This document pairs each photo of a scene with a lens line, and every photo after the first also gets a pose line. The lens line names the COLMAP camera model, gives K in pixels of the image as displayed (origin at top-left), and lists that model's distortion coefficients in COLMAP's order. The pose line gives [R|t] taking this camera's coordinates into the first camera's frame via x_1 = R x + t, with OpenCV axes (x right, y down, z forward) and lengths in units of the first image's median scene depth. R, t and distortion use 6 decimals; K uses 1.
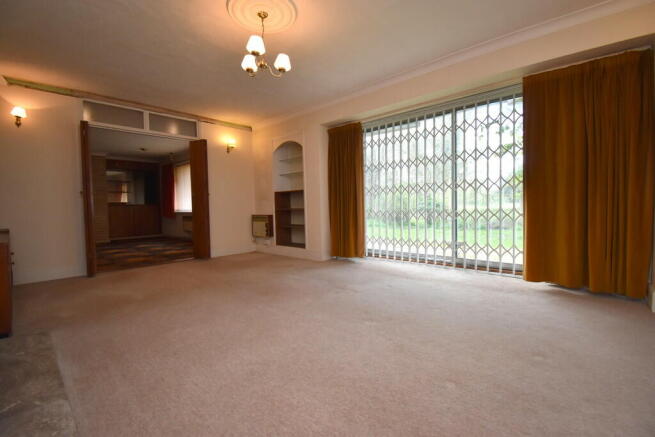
lens RADIAL K [[295.3, 0, 326.1], [0, 295.3, 212.6], [0, 0, 1]] dist [0.021830, -0.023410]
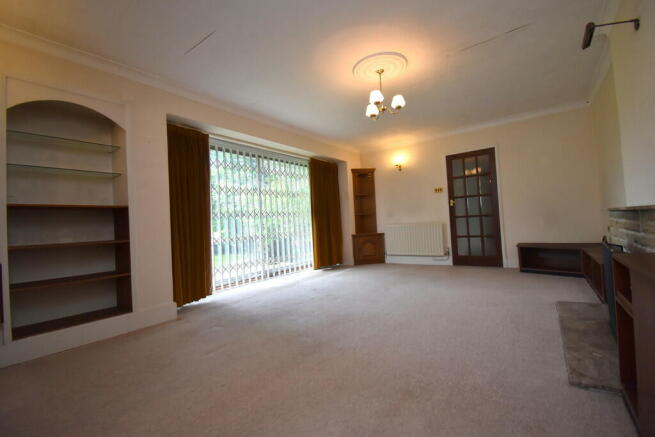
lens RADIAL K [[289.3, 0, 325.3], [0, 289.3, 219.5], [0, 0, 1]] dist [0.018740, -0.021803]
pose [[-0.125044, 0.043269, 0.991207, -0.890750], [0.080589, 0.996190, -0.033320, -0.005149], [-0.988873, 0.075714, -0.128055, 0.929418]]
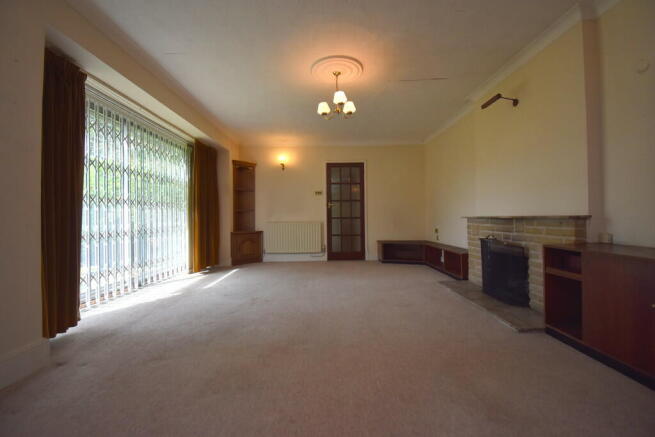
lens RADIAL K [[289.3, 0, 325.3], [0, 289.3, 219.5], [0, 0, 1]] dist [0.018740, -0.021803]
pose [[-0.694096, 0.021663, 0.719556, -0.694319], [0.041292, 0.999100, 0.009752, -0.021767], [-0.718697, 0.036481, -0.694366, 1.260983]]
